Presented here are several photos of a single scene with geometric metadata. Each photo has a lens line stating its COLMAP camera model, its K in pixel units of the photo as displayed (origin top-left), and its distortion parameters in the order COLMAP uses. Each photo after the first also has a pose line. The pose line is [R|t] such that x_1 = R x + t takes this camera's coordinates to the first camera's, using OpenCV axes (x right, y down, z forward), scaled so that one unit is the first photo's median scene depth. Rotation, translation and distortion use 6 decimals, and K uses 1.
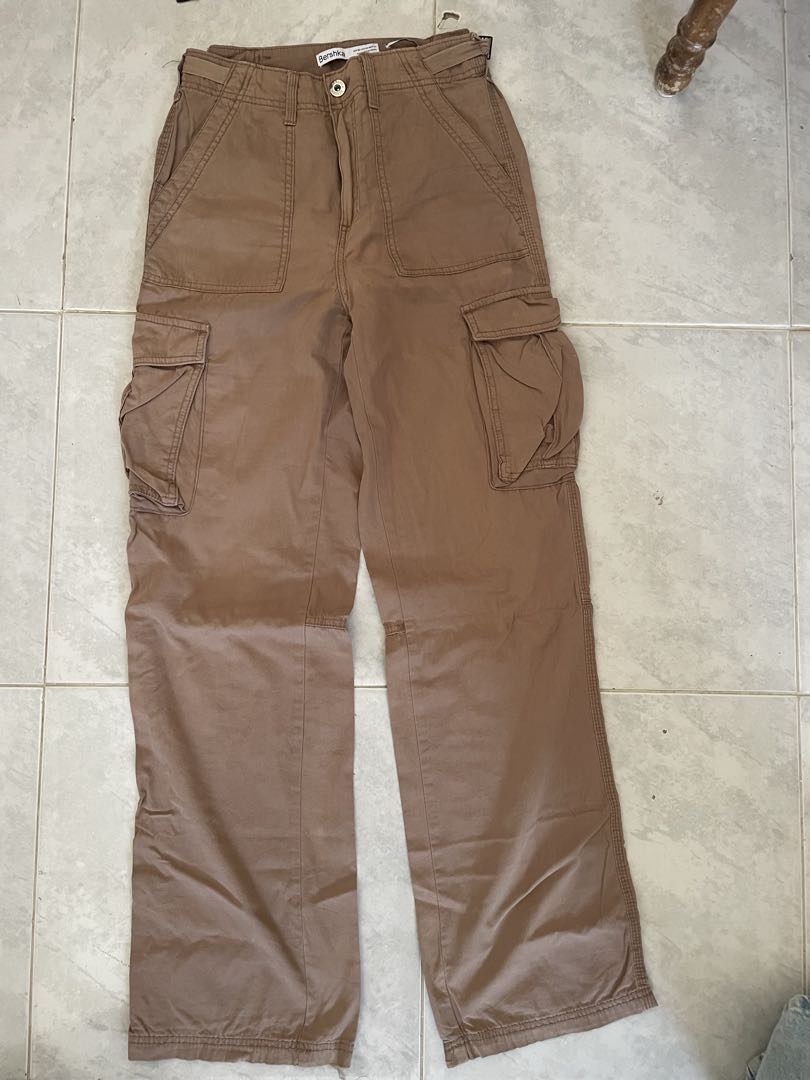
lens RADIAL K [[865.3, 0, 415.8], [0, 865.3, 533.4], [0, 0, 1]] dist [0.078939, -0.125844]
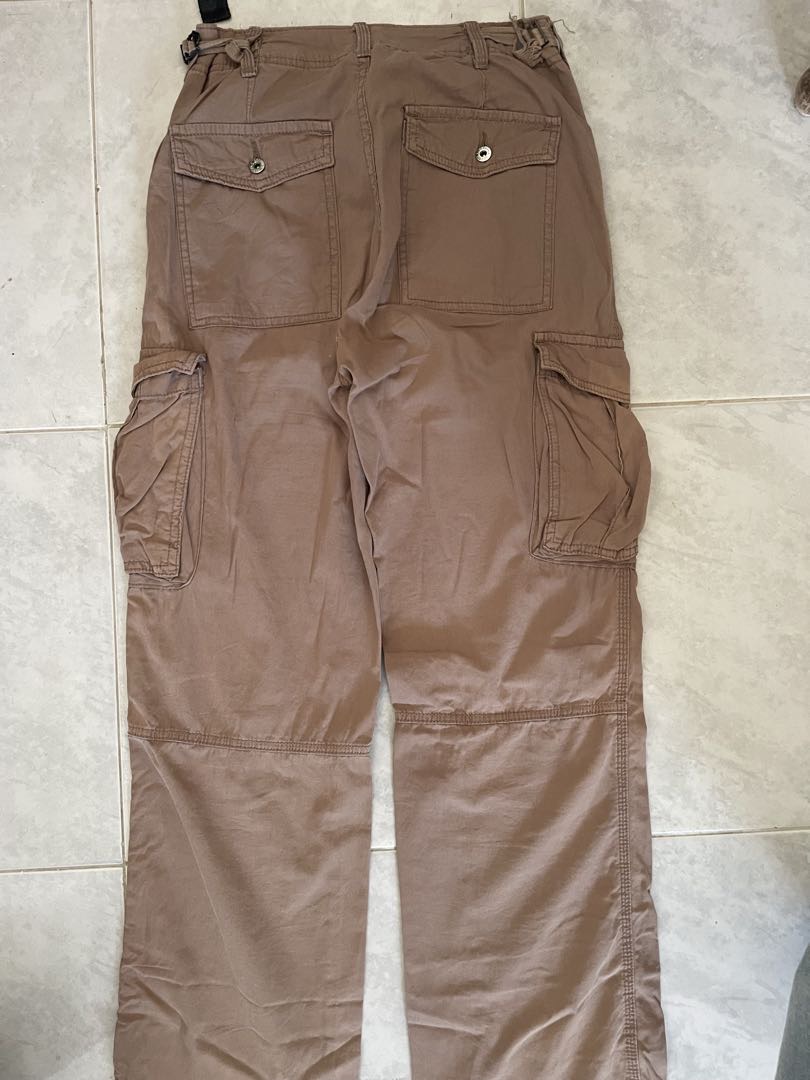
lens RADIAL K [[865.3, 0, 406.1], [0, 865.3, 531.0], [0, 0, 1]] dist [0.078939, -0.125844]
pose [[0.998270, -0.058618, -0.004586, -0.116675], [0.058797, 0.995354, 0.076242, -0.200329], [0.000095, -0.076380, 0.997079, 0.151119]]
